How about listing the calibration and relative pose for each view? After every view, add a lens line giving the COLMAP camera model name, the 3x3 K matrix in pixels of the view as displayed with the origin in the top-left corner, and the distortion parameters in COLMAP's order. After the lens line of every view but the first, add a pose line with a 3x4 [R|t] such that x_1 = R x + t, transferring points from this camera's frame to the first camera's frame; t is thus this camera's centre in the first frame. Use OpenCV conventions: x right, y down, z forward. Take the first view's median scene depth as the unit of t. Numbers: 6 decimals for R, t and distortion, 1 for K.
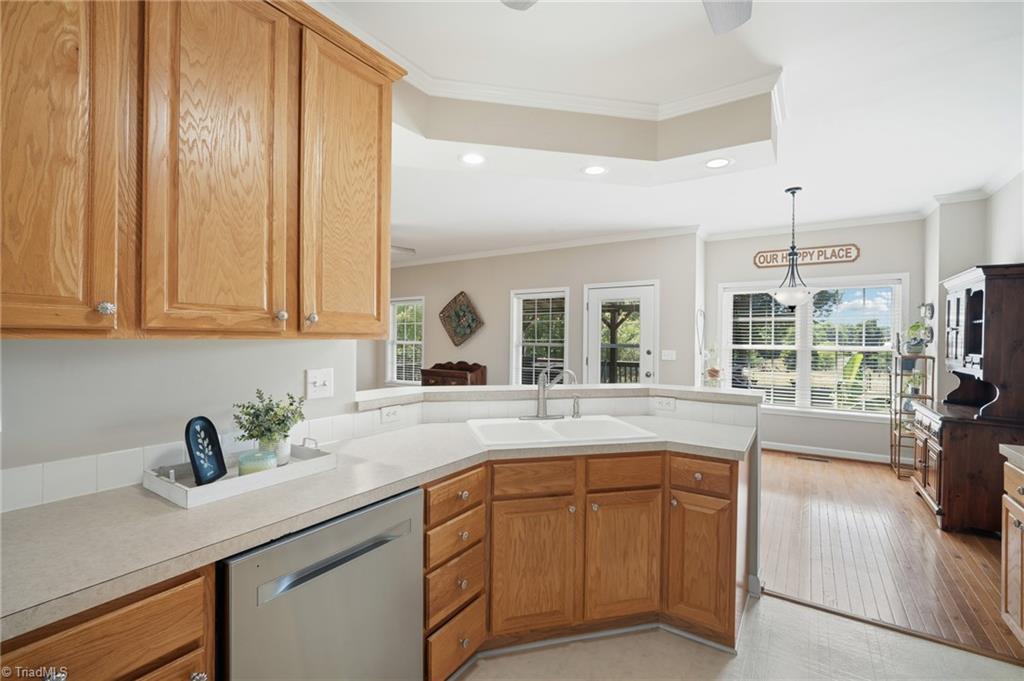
lens RADIAL K [[446.8, 0, 513.5], [0, 446.8, 337.2], [0, 0, 1]] dist [-0.010758, 0.004570]
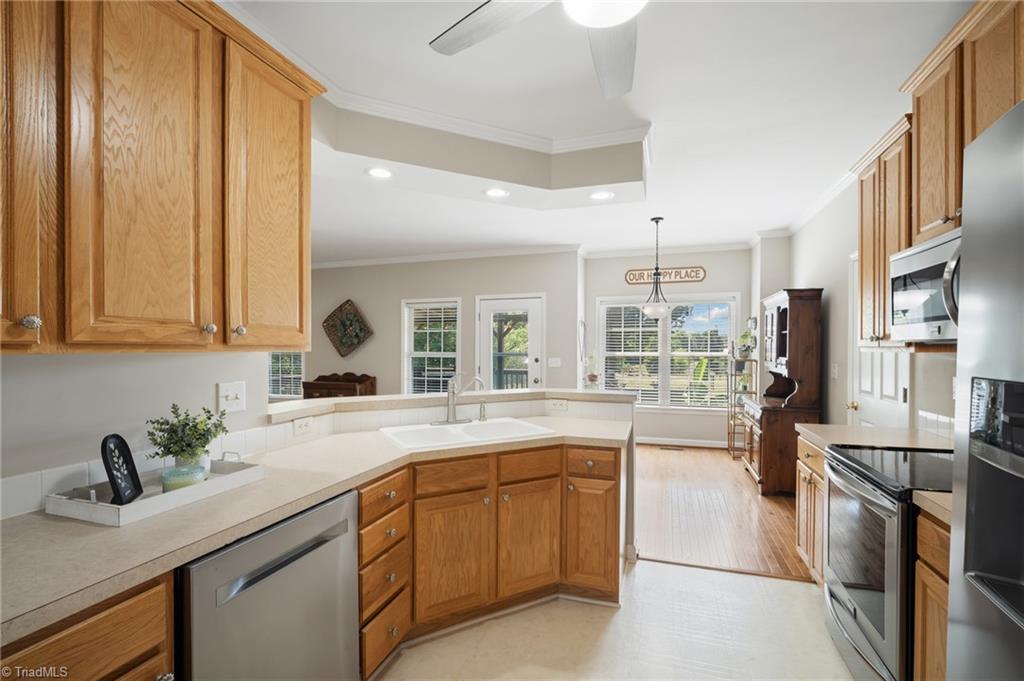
lens RADIAL K [[451.4, 0, 515.1], [0, 451.4, 351.1], [0, 0, 1]] dist [-0.002419, 0.000490]
pose [[0.965690, -0.010719, 0.259476, -0.088989], [0.007907, 0.999898, 0.011878, -0.003150], [-0.259577, -0.009419, 0.965677, -0.109523]]
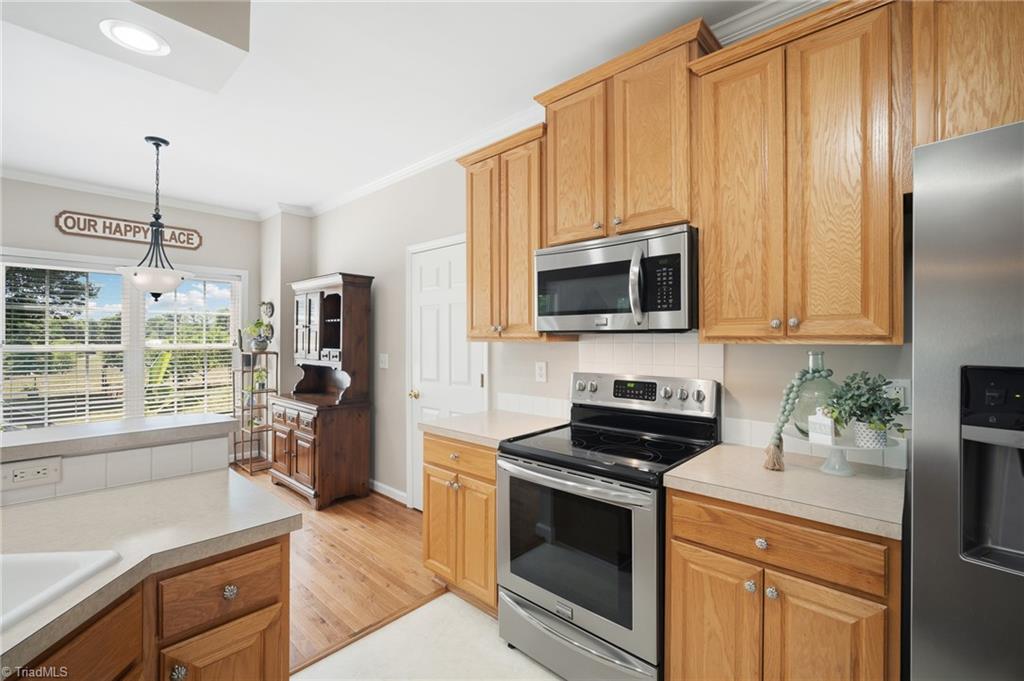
lens RADIAL K [[446.8, 0, 513.5], [0, 446.8, 337.2], [0, 0, 1]] dist [-0.010758, 0.004570]
pose [[0.158199, -0.007566, 0.987378, -0.060670], [-0.000087, 0.999971, 0.007676, -0.000845], [-0.987407, -0.001301, 0.158193, 0.578716]]
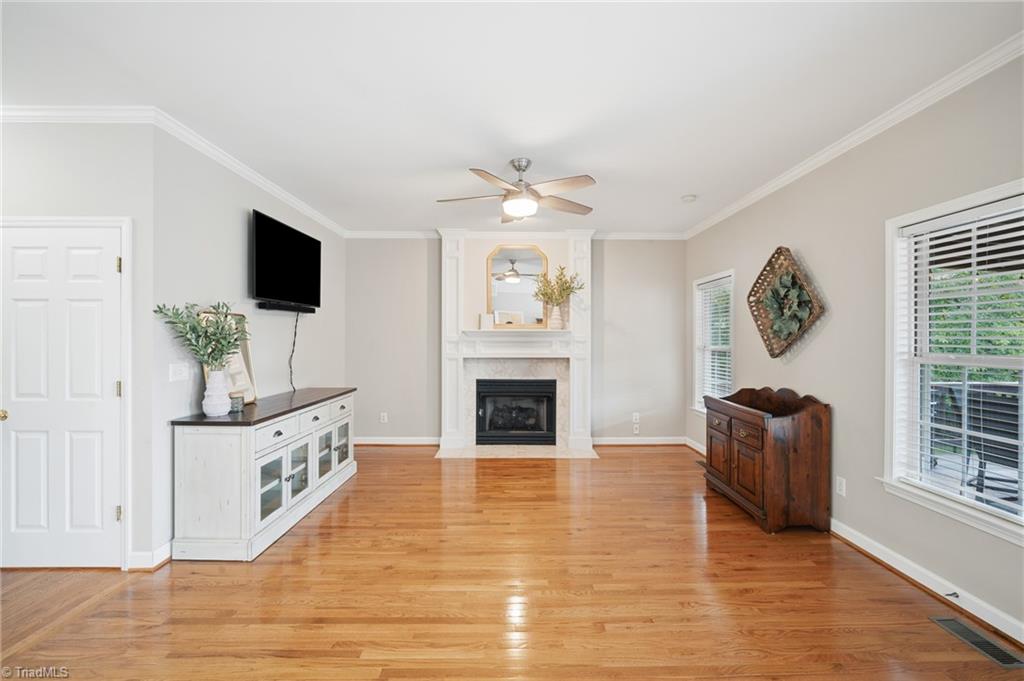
lens RADIAL K [[446.8, 0, 513.5], [0, 446.8, 337.2], [0, 0, 1]] dist [-0.010758, 0.004570]
pose [[0.557229, -0.007842, -0.830322, 0.511068], [0.004566, 0.999969, -0.006380, -0.005413], [0.830346, -0.000236, 0.557248, 1.917541]]
